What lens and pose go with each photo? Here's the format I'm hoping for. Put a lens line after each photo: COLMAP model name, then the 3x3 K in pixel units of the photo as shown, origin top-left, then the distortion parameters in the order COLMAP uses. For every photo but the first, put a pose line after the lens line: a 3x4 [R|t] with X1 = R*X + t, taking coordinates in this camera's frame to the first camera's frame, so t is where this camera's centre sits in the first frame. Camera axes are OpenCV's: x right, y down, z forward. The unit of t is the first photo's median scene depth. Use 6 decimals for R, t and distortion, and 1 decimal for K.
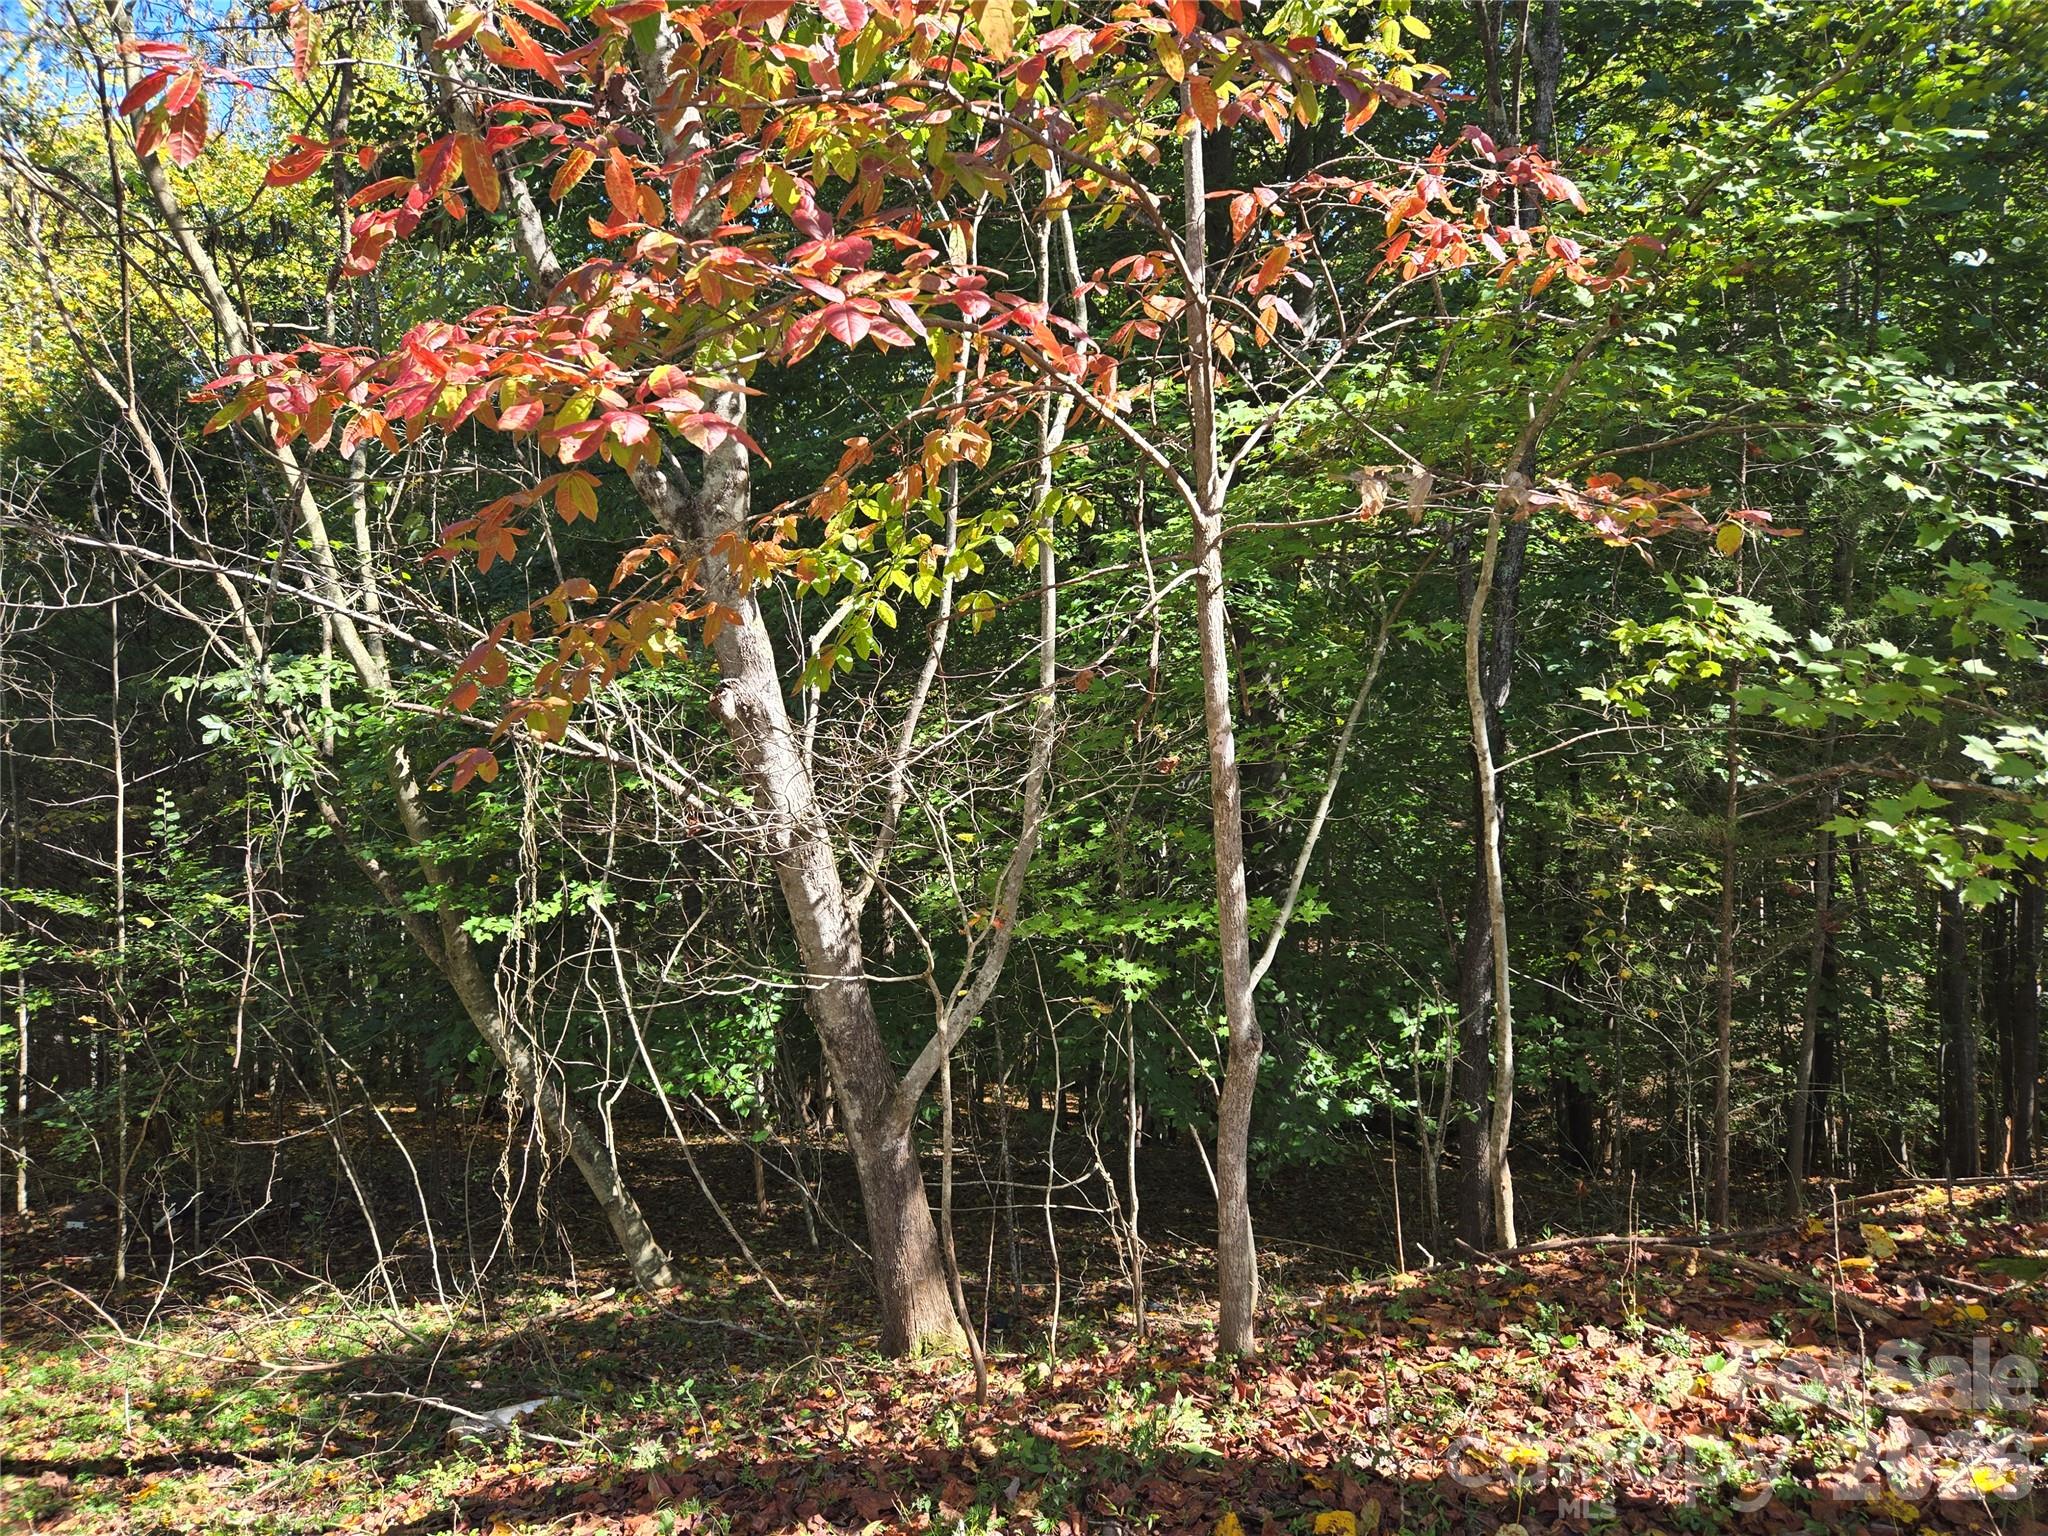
lens RADIAL K [[1523.5, 0, 1029.6], [0, 1523.5, 809.1], [0, 0, 1]] dist [0.067858, -0.062128]
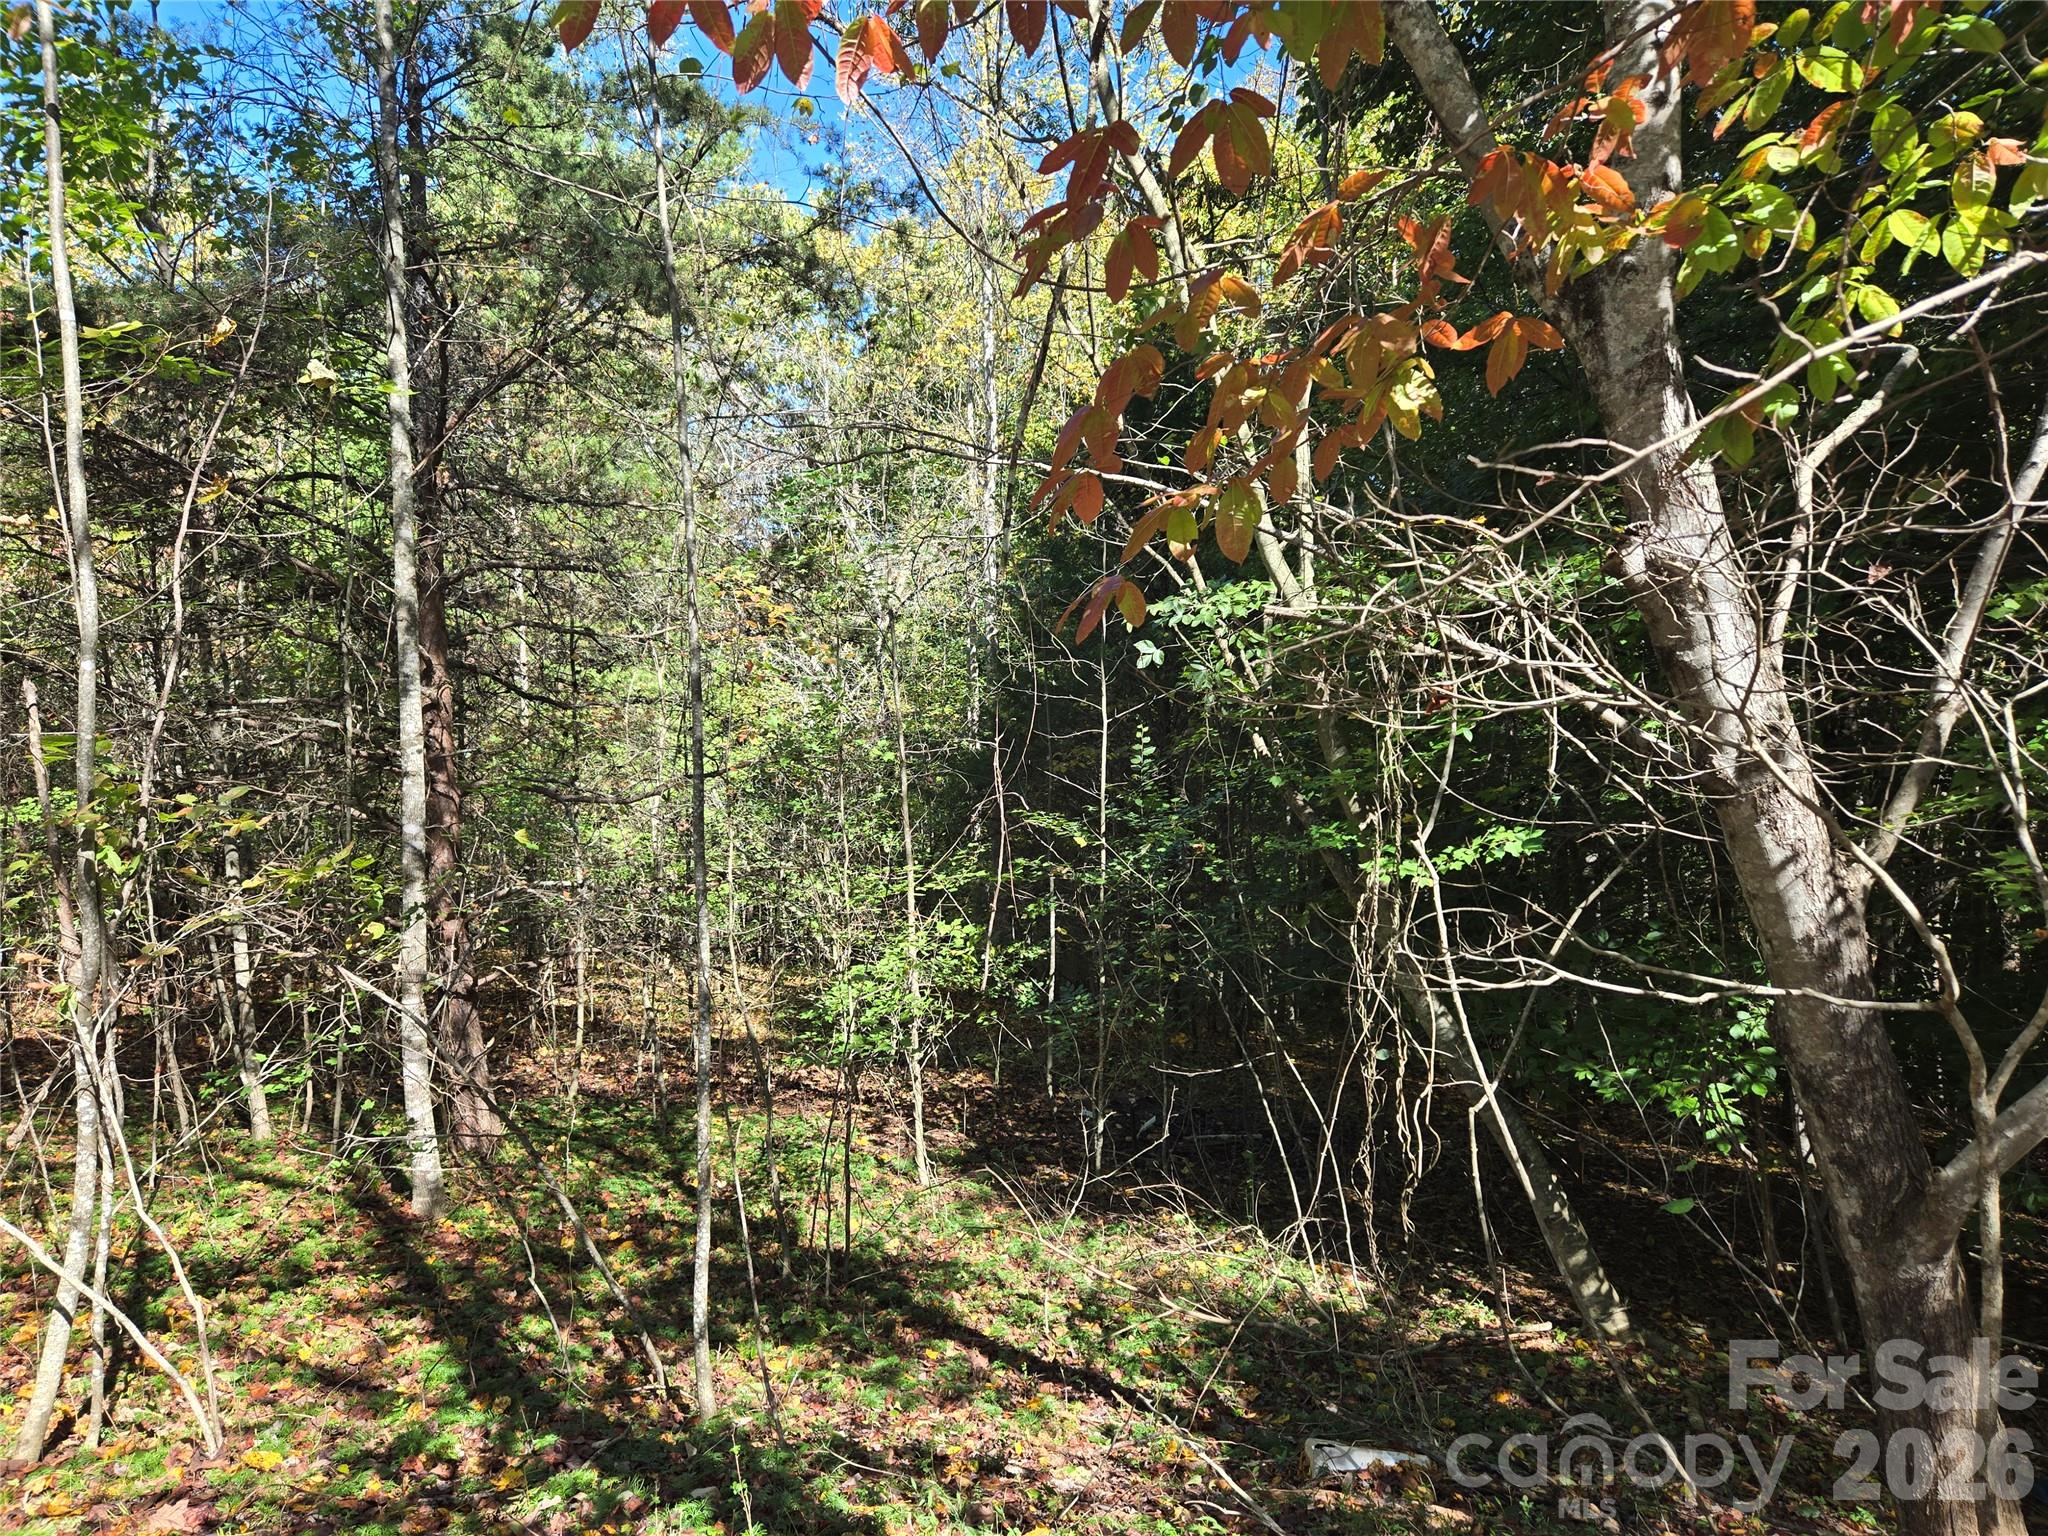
lens RADIAL K [[1455.5, 0, 920.3], [0, 1455.5, 772.1], [0, 0, 1]] dist [0.074389, -0.046617]
pose [[0.742776, 0.030732, -0.668834, 0.005117], [-0.031065, 0.999452, 0.011425, 0.018013], [0.668819, 0.012291, 0.743324, 0.204113]]
